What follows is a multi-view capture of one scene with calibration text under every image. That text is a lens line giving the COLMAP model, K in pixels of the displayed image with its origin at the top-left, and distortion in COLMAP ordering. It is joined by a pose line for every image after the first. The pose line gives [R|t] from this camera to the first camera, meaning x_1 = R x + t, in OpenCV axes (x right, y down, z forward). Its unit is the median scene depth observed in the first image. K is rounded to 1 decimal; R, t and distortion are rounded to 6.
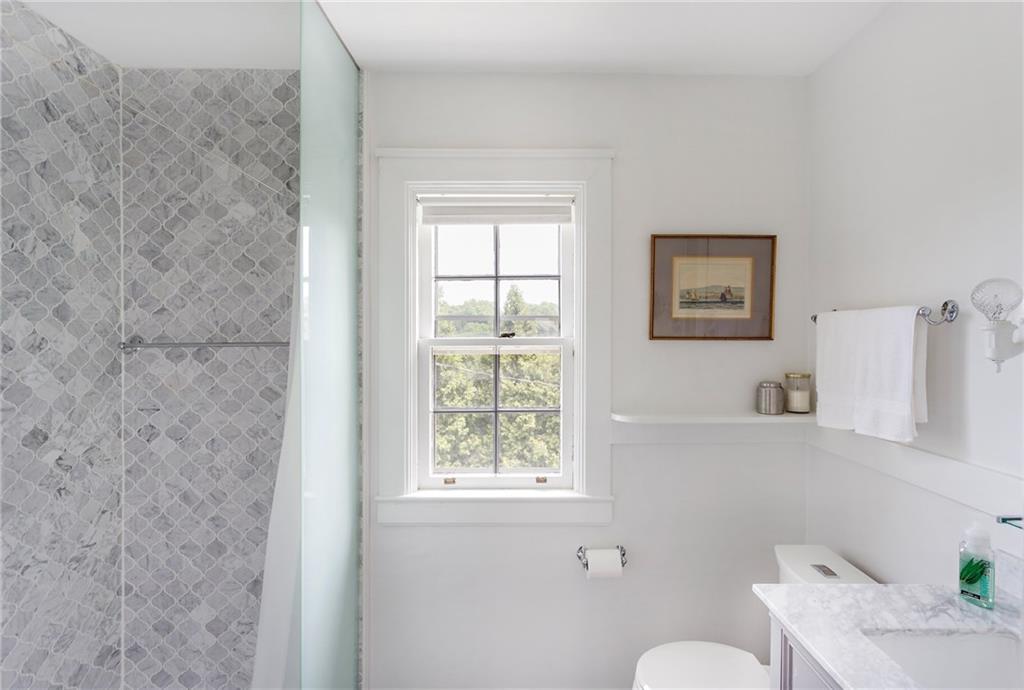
lens RADIAL K [[511.1, 0, 512.0], [0, 511.1, 345.0], [0, 0, 1]] dist [-0.003062, 0.001557]
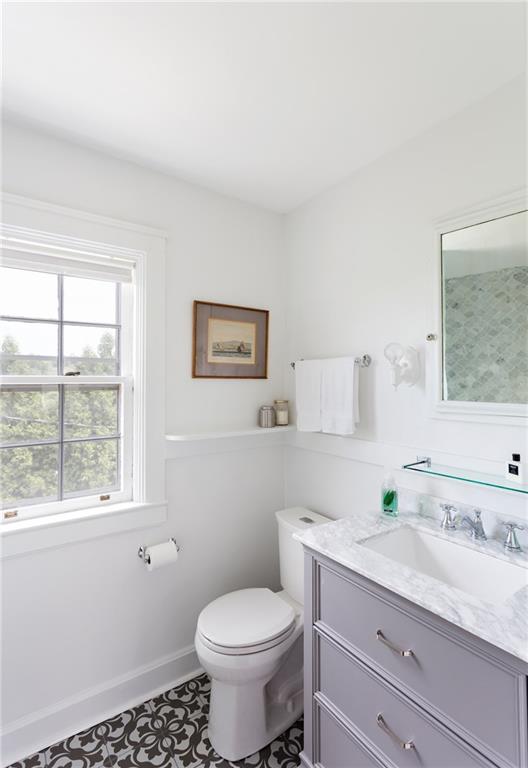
lens RADIAL K [[388.8, 0, 264.0], [0, 388.8, 384.0], [0, 0, 1]] dist [0.000558, 0.000101]
pose [[0.812737, -0.003875, 0.582618, -0.174934], [0.015514, 0.999767, -0.014992, 0.023258], [-0.582424, 0.021223, 0.812608, 0.059455]]
